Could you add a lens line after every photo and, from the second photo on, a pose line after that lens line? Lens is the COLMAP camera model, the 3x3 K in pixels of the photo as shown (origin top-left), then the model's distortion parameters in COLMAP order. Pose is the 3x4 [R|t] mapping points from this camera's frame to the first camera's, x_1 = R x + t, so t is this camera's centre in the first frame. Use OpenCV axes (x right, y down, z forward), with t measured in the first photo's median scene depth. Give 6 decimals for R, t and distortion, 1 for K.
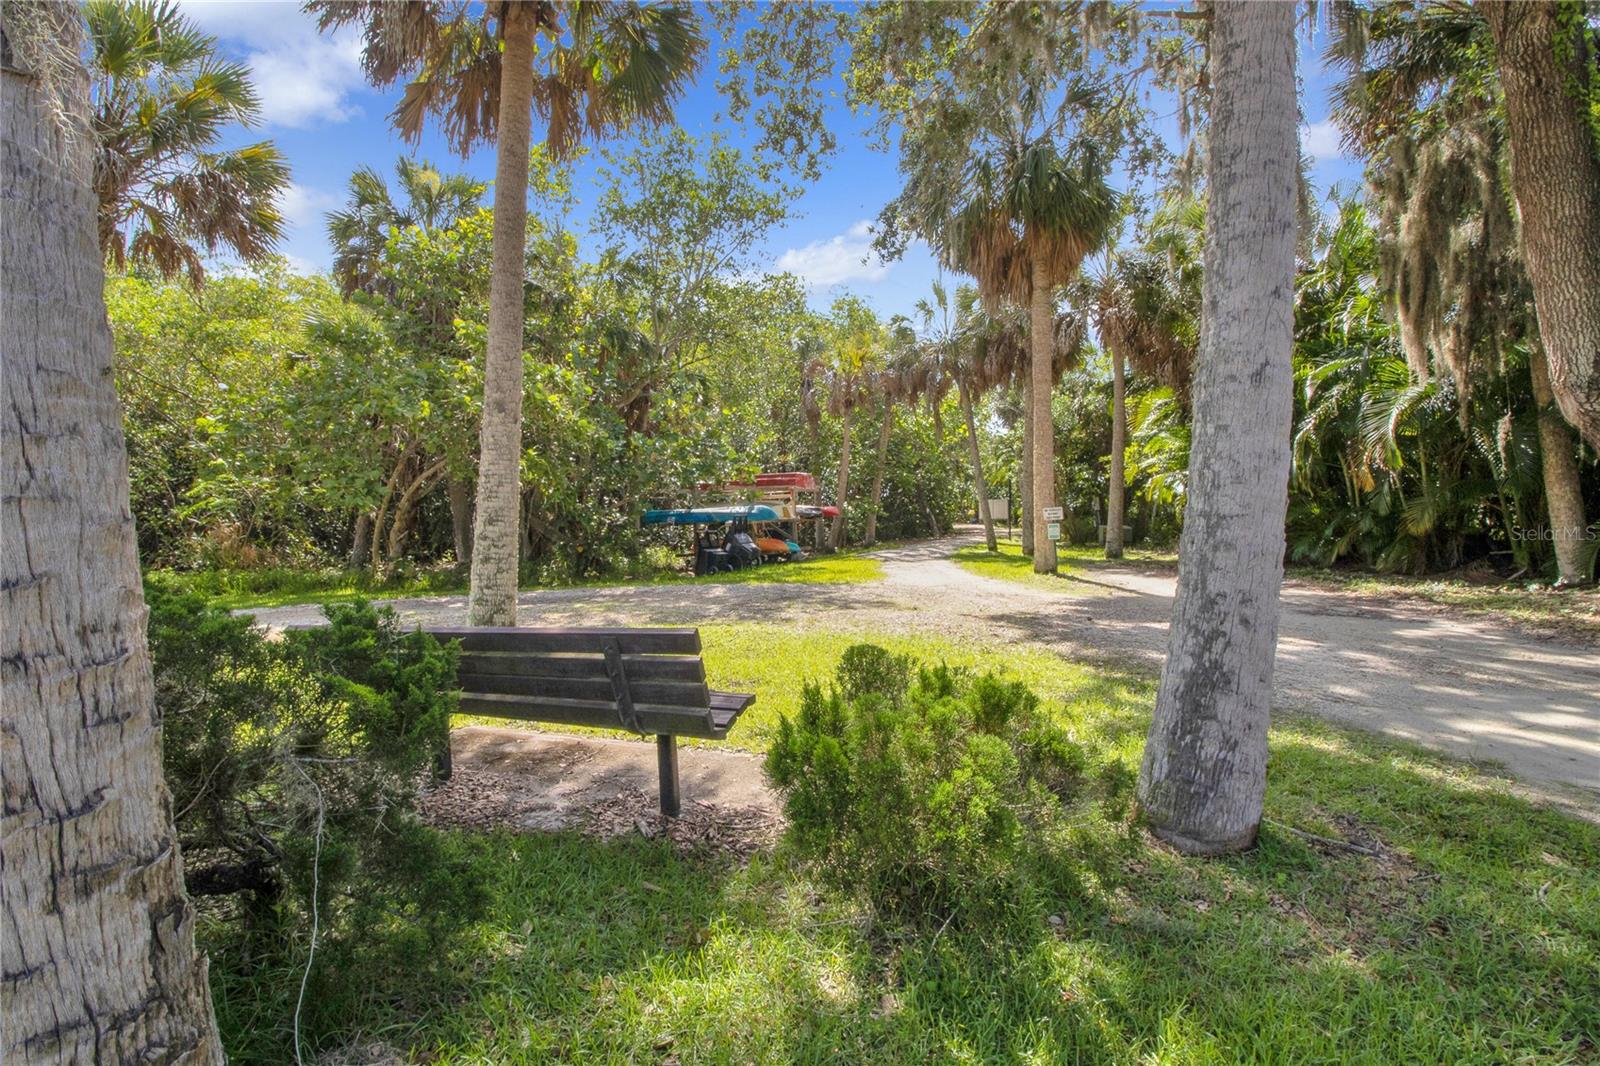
lens RADIAL K [[755.6, 0, 799.0], [0, 755.6, 529.1], [0, 0, 1]] dist [-0.000195, 0.000062]
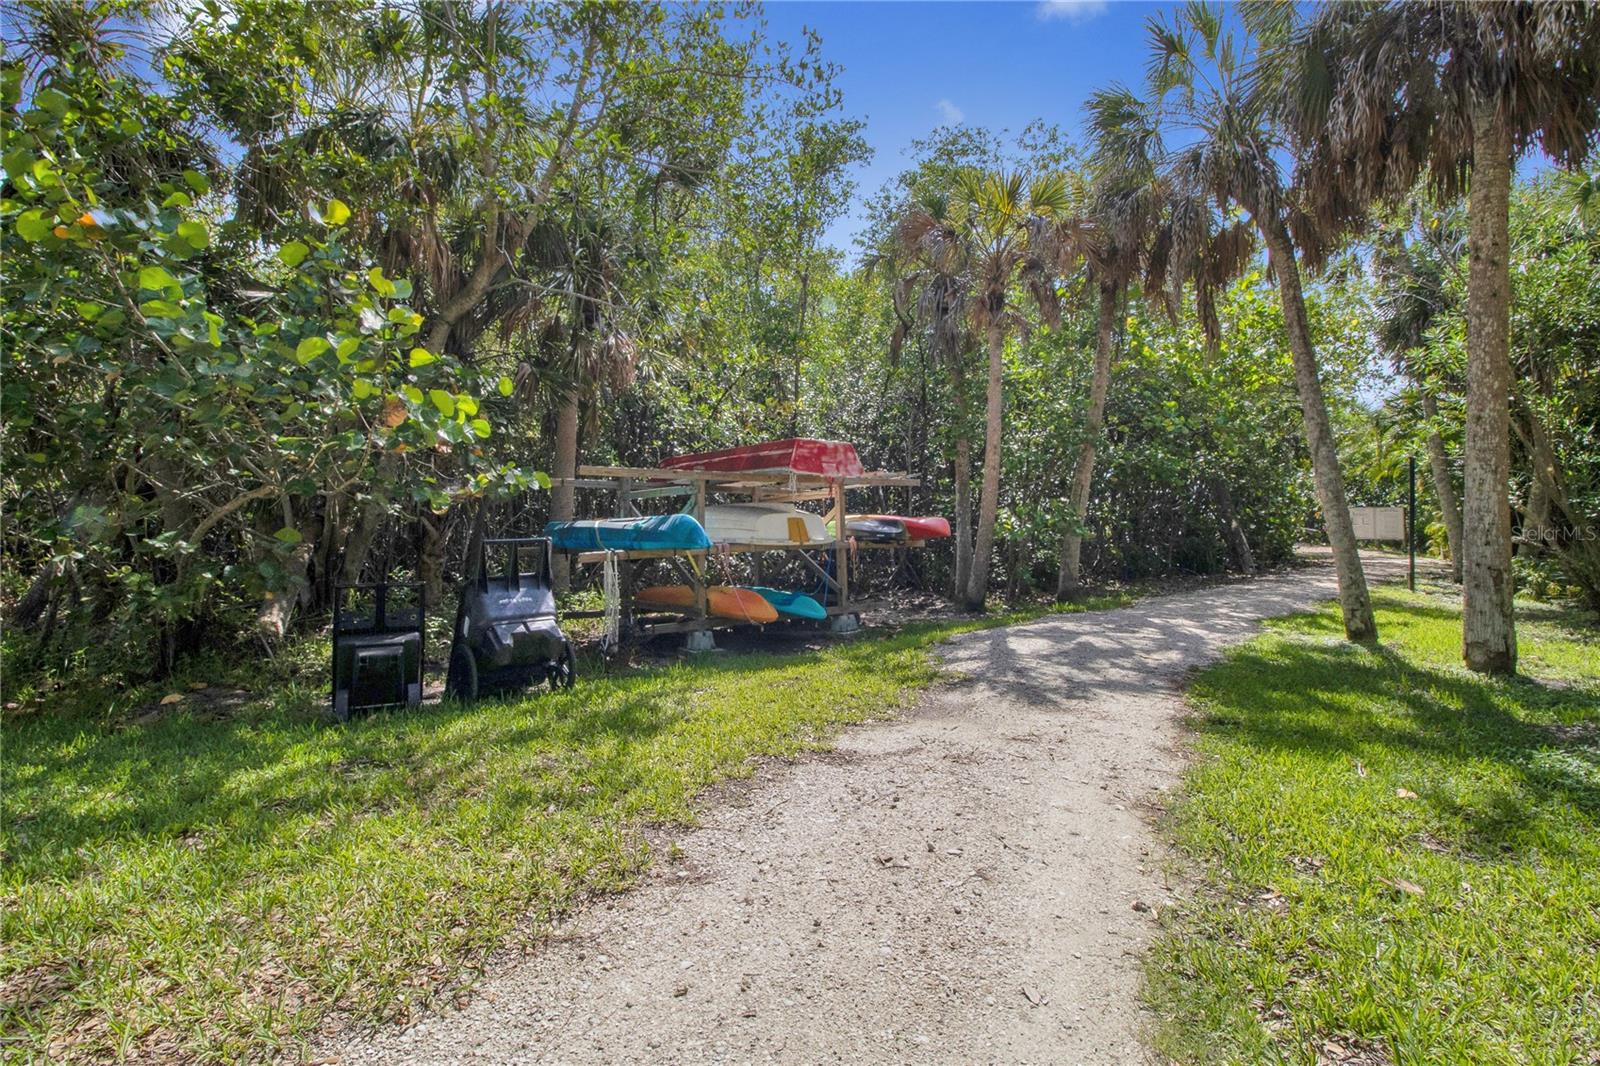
lens RADIAL K [[755.6, 0, 802.3], [0, 755.6, 529.7], [0, 0, 1]] dist [-0.000195, 0.000062]
pose [[0.921341, -0.002808, -0.388744, 0.114951], [-0.004473, 0.999831, -0.017821, -0.013212], [0.388729, 0.018158, 0.921173, 0.428990]]
